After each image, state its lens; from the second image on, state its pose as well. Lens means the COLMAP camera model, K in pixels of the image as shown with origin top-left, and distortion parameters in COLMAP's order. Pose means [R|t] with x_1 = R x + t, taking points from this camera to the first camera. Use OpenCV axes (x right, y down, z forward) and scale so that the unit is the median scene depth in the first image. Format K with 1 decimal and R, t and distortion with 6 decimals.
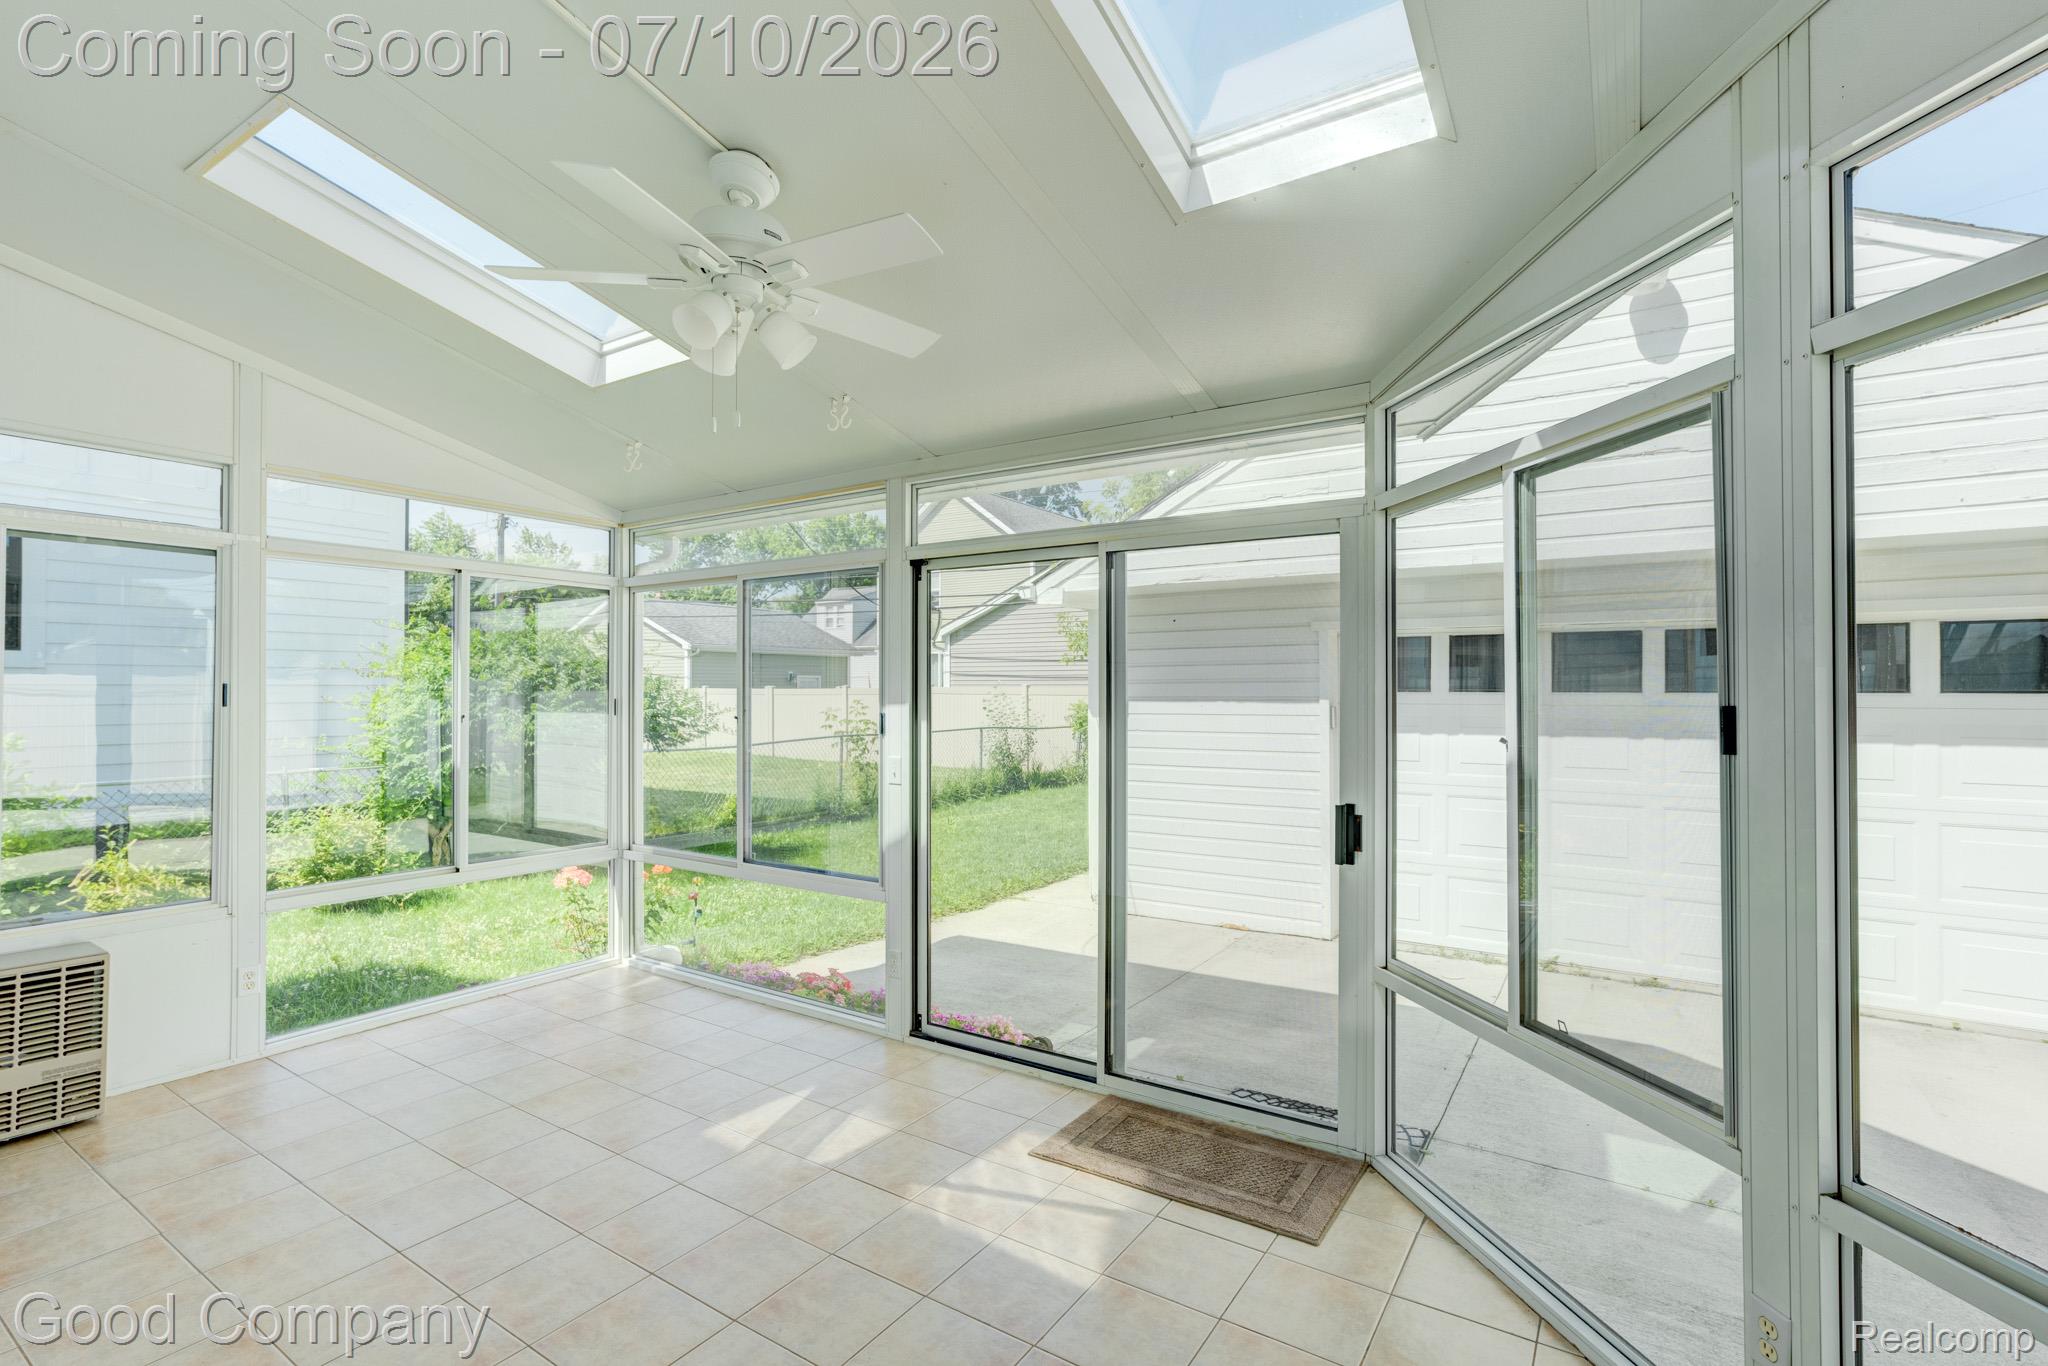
lens RADIAL K [[968.1, 0, 1024.0], [0, 968.1, 683.0], [0, 0, 1]] dist [-0.043322, 0.022419]
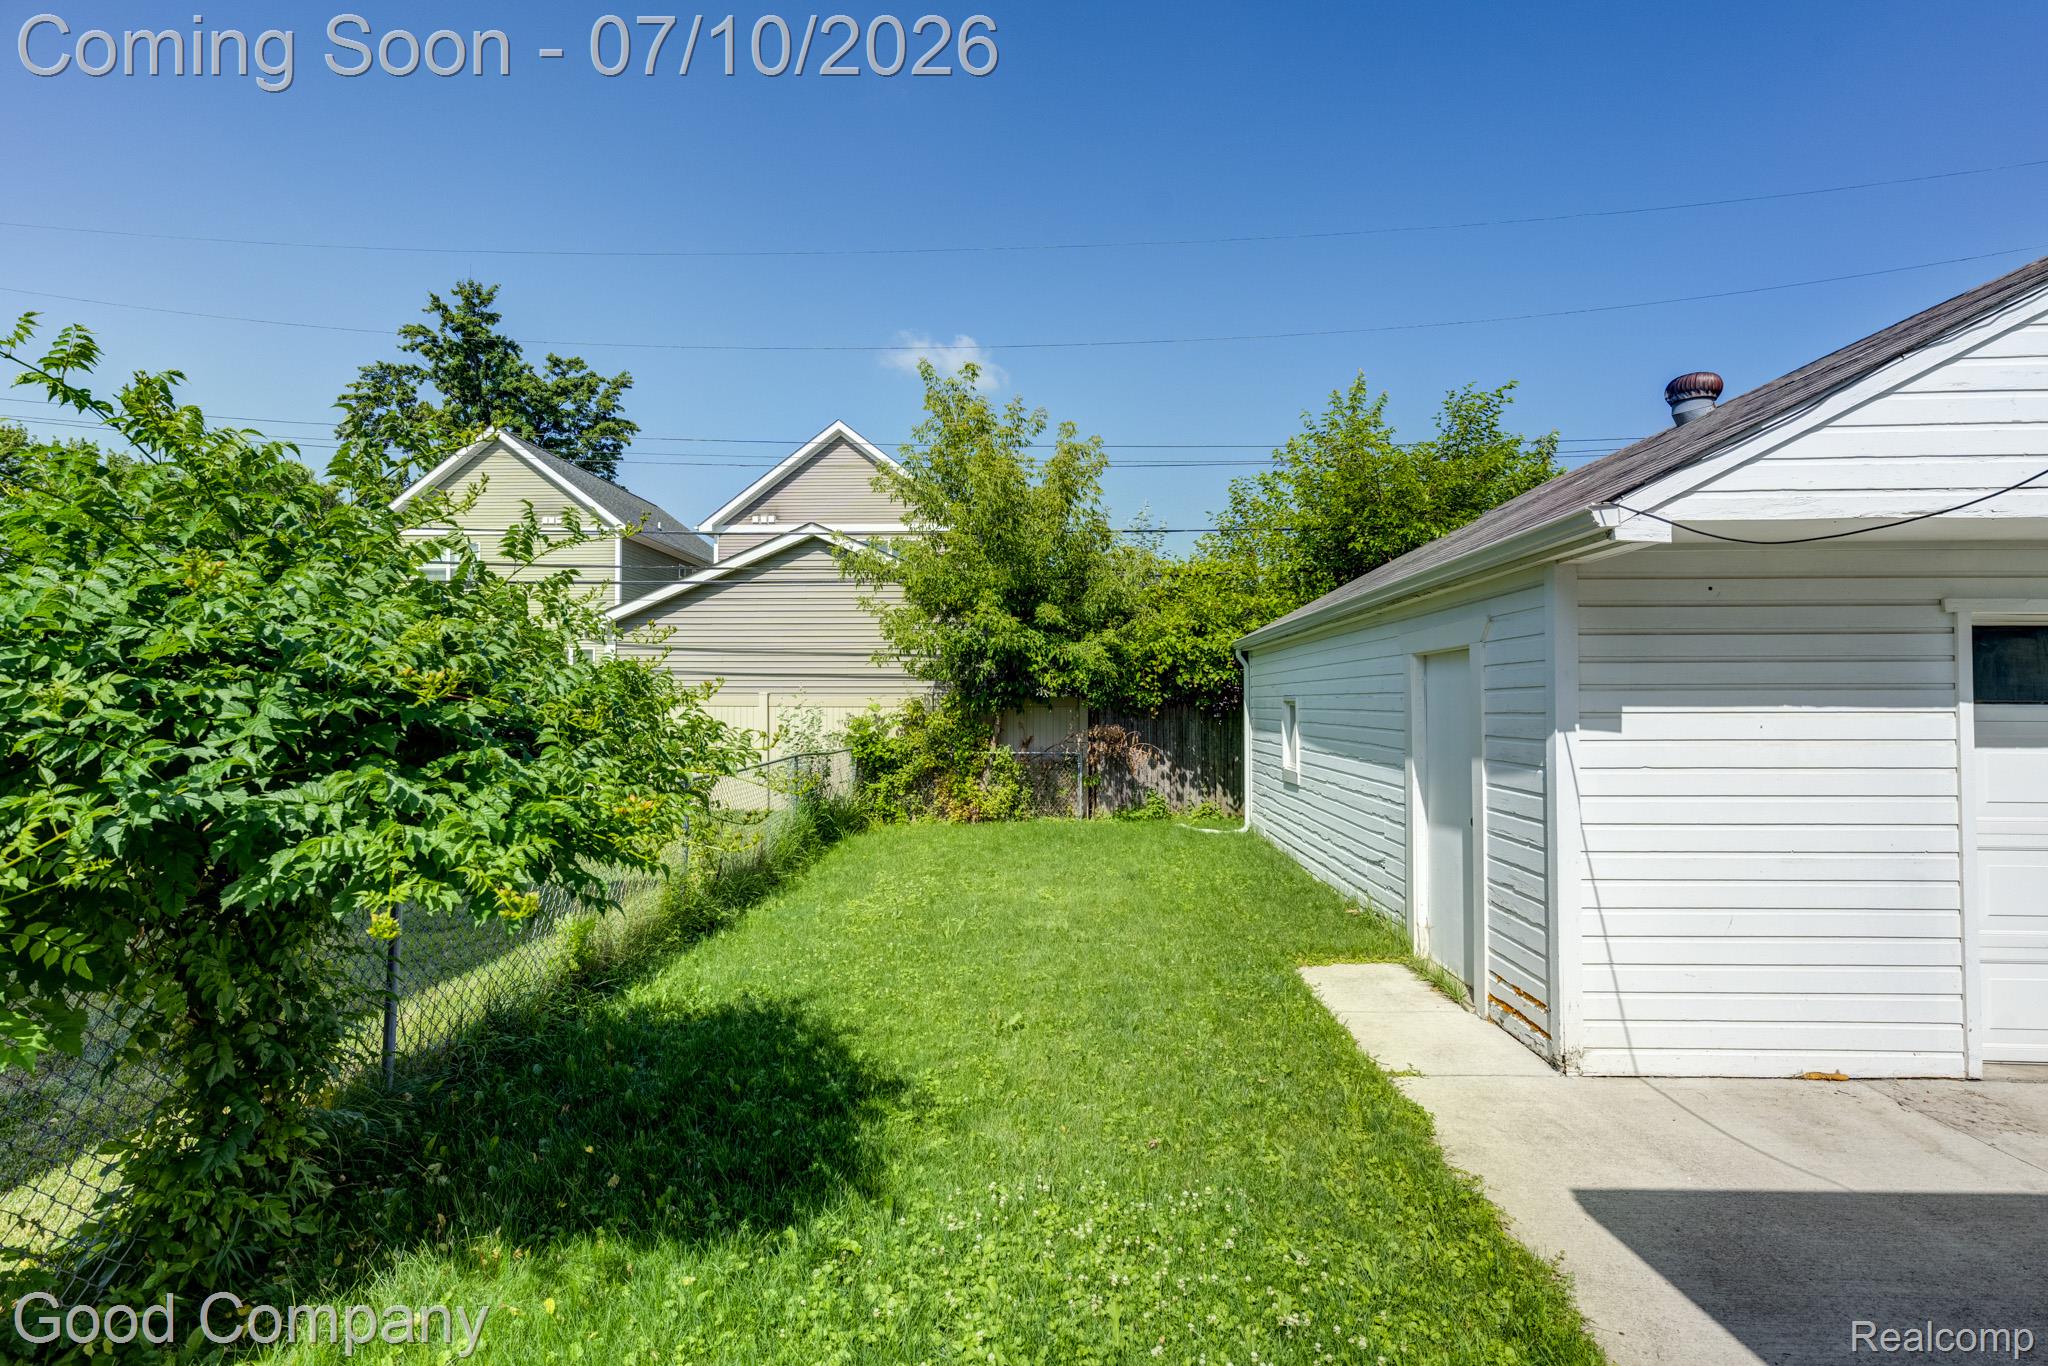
lens RADIAL K [[968.1, 0, 1024.0], [0, 968.1, 683.0], [0, 0, 1]] dist [-0.043322, 0.022419]
pose [[0.858753, 0.010378, 0.512285, -0.883718], [-0.008123, 0.999945, -0.006641, 0.007113], [-0.512326, 0.001542, 0.858790, 1.166545]]
